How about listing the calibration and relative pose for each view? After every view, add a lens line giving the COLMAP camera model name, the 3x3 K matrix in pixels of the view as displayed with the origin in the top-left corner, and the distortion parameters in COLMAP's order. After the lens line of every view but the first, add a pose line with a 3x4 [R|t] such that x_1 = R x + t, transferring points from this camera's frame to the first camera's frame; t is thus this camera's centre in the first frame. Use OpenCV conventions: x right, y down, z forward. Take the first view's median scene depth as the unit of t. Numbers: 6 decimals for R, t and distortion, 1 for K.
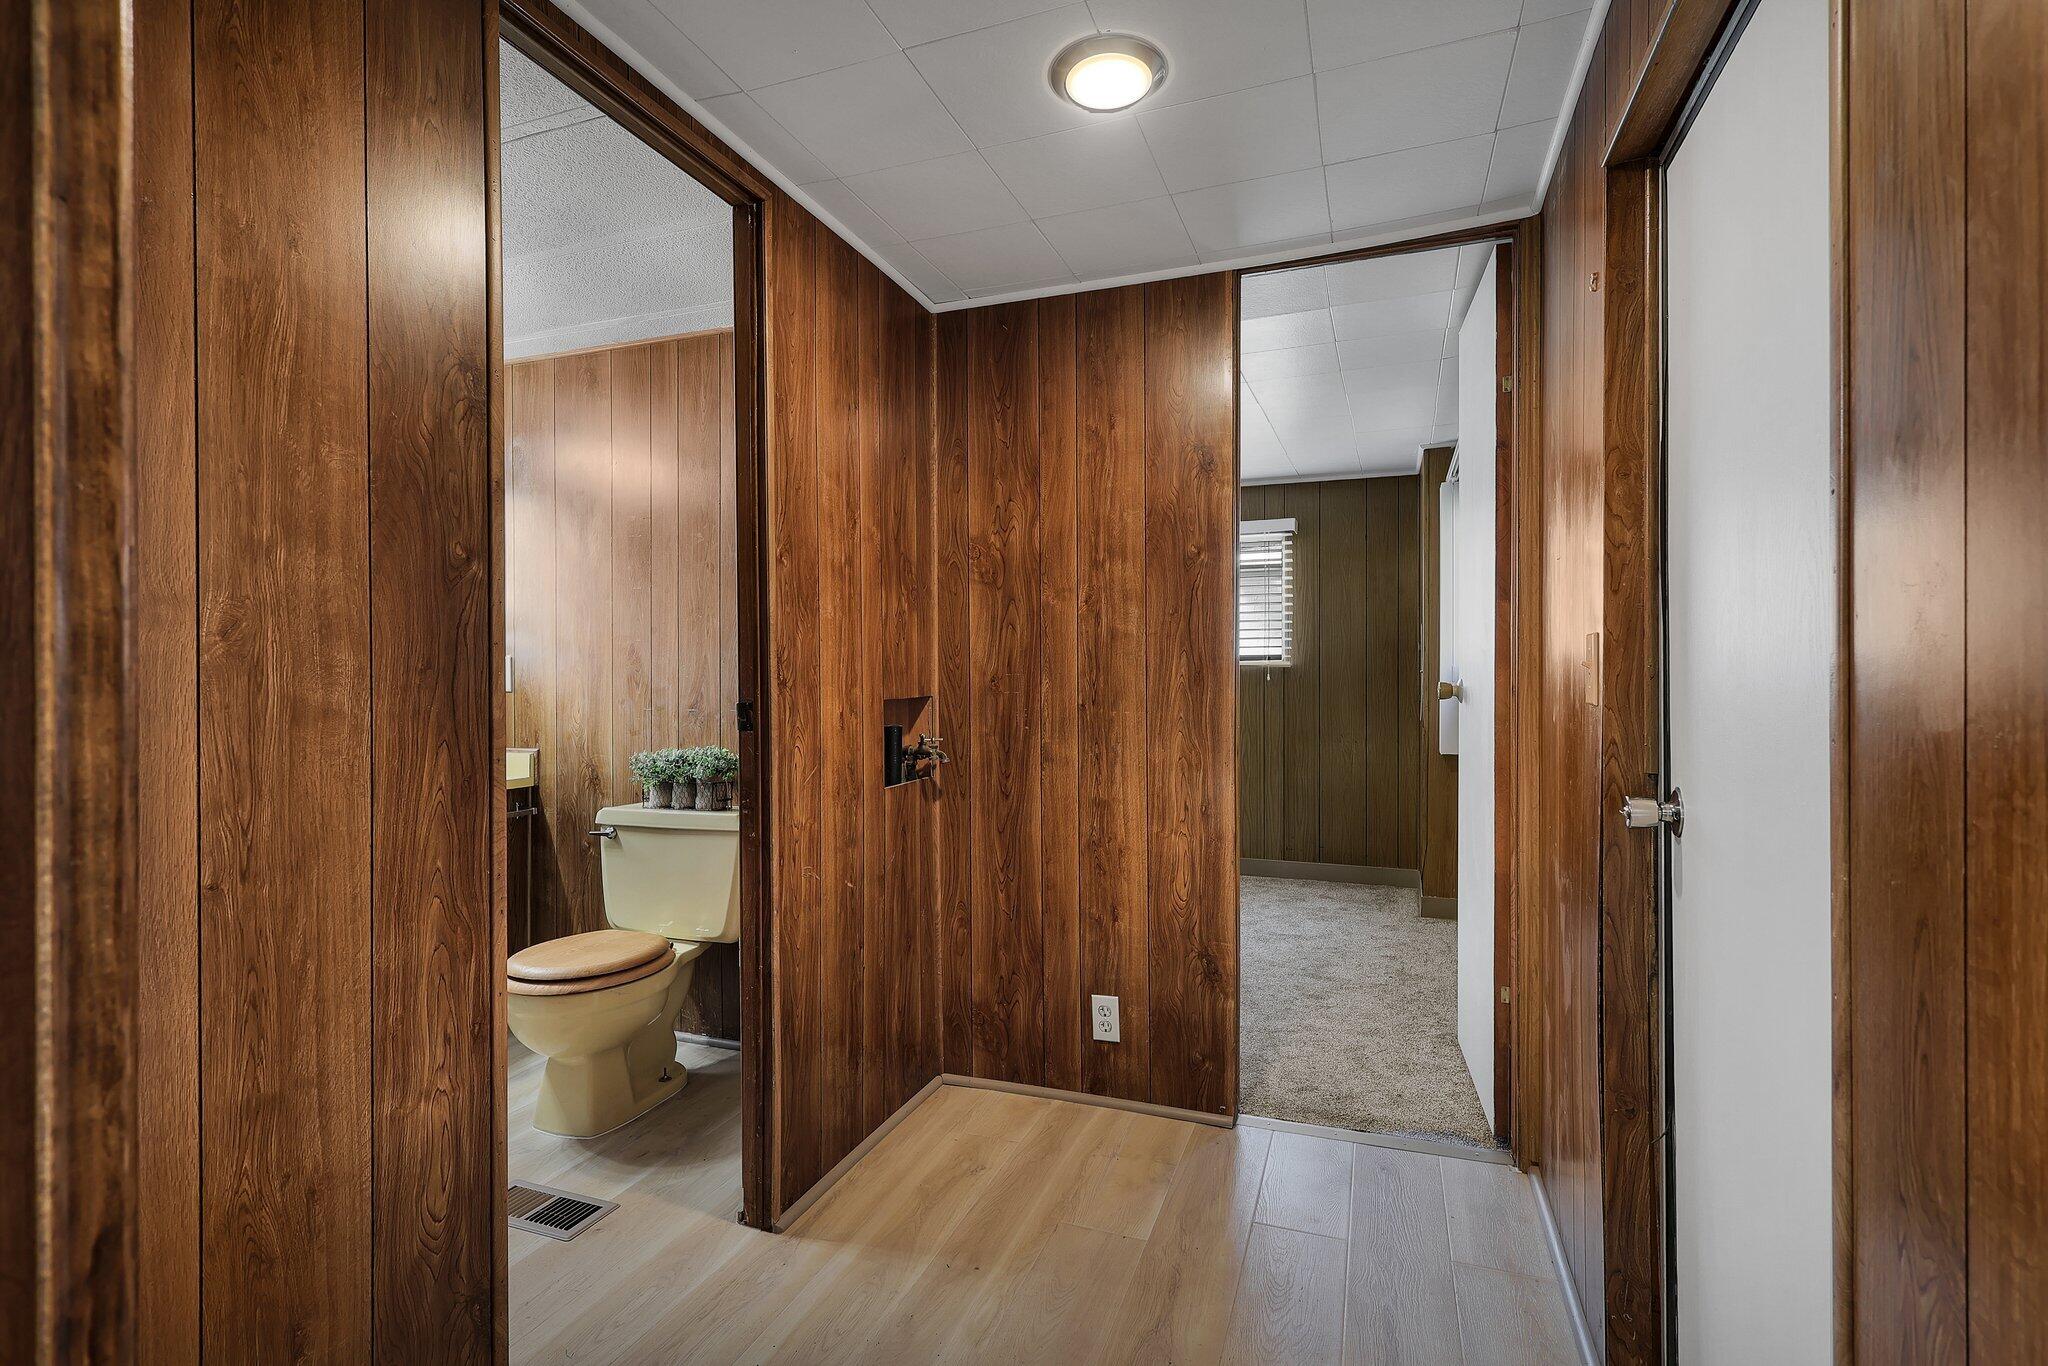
lens RADIAL K [[948.7, 0, 1029.3], [0, 948.7, 683.3], [0, 0, 1]] dist [-0.001467, -0.001338]
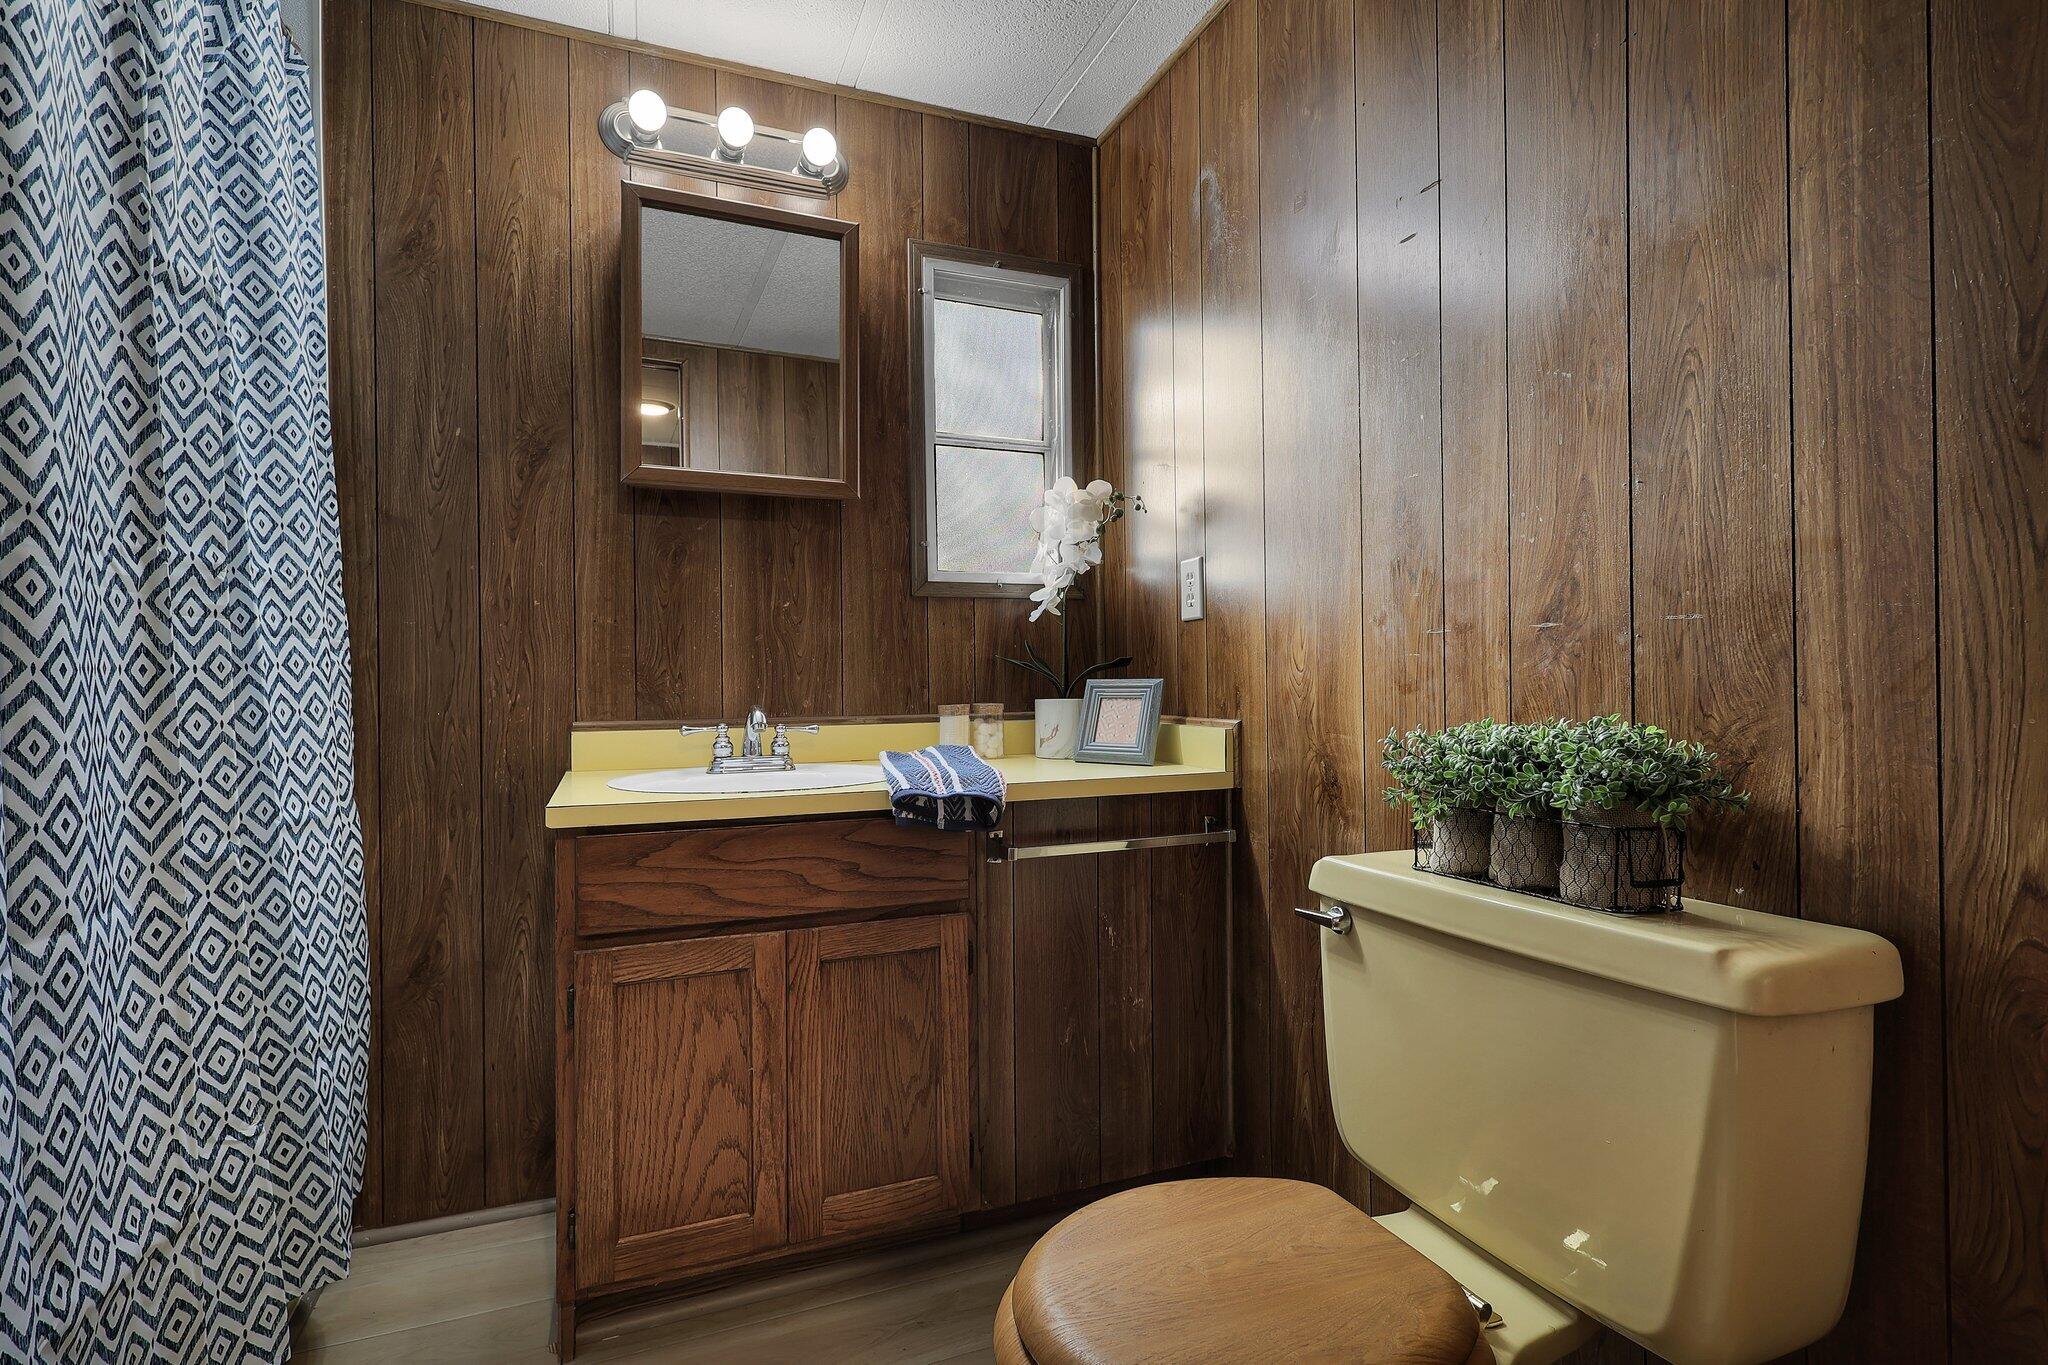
lens RADIAL K [[948.7, 0, 1034.0], [0, 948.7, 681.0], [0, 0, 1]] dist [-0.001467, -0.001338]
pose [[0.670023, -0.005267, -0.742322, -0.211486], [0.007122, 0.999974, -0.000666, 0.049936], [0.742307, -0.004840, 0.670043, 0.593378]]
